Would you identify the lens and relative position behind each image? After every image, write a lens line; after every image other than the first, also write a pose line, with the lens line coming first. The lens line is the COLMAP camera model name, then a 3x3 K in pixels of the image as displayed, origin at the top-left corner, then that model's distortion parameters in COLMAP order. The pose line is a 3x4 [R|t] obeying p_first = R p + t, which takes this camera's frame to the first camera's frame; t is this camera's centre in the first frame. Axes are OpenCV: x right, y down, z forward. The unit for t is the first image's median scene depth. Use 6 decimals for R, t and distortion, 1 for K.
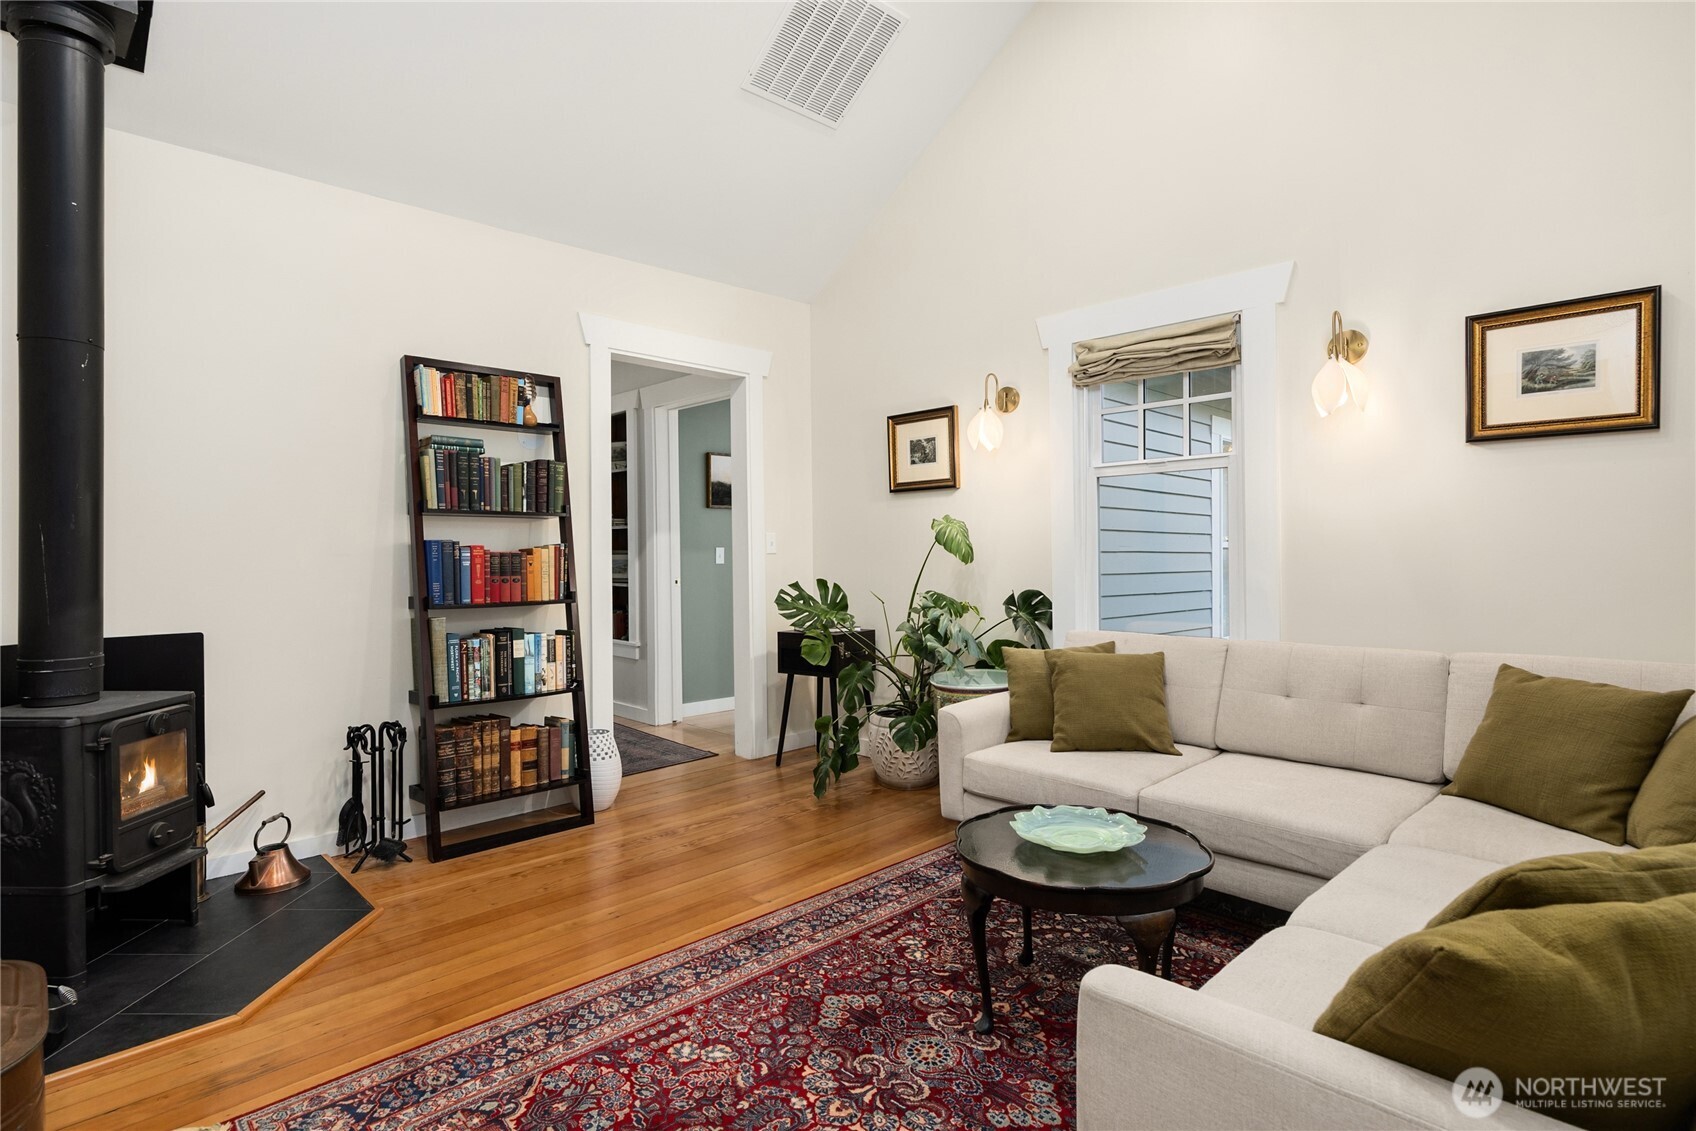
lens RADIAL K [[870.4, 0, 843.5], [0, 870.4, 548.1], [0, 0, 1]] dist [0.000312, 0.000303]
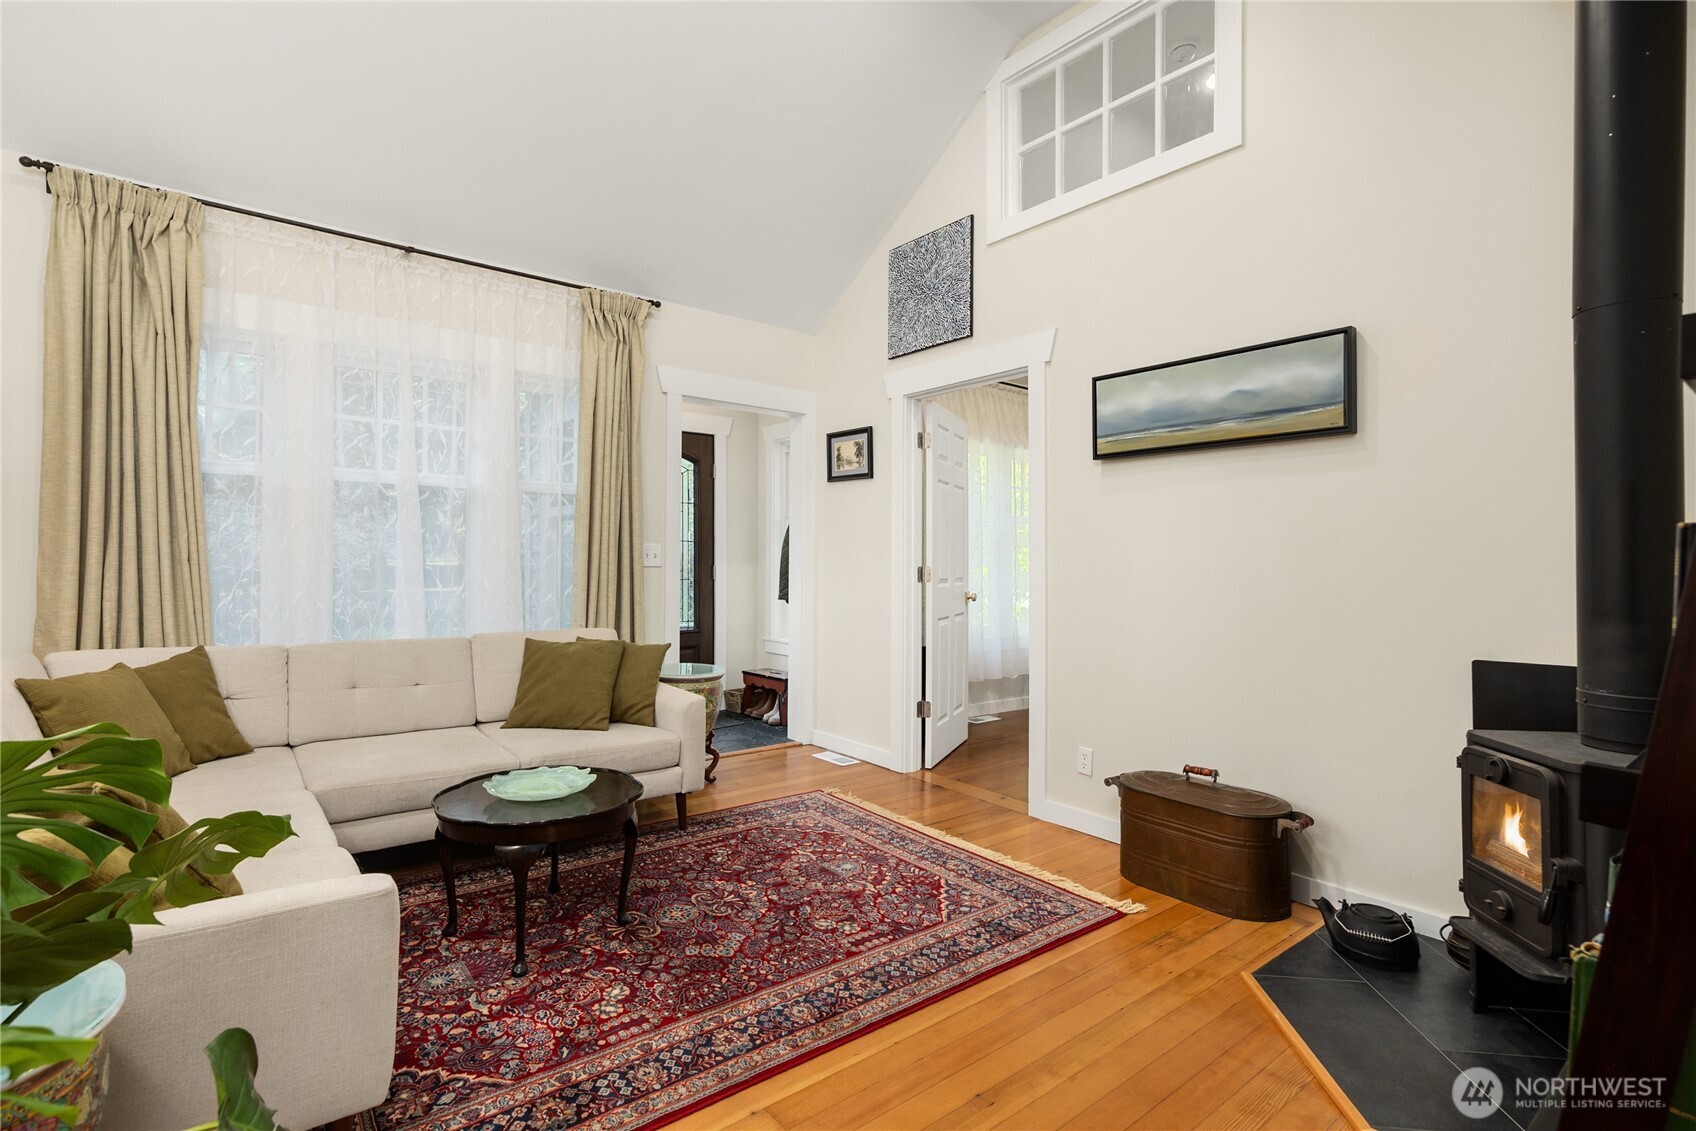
lens RADIAL K [[800.2, 0, 848.0], [0, 800.2, 565.5], [0, 0, 1]] dist [-0.000384, 0.000057]
pose [[-0.996050, -0.002619, 0.088757, -0.269238], [-0.002541, 0.999996, 0.000998, 0.008083], [-0.088759, 0.000769, -0.996053, 2.071936]]
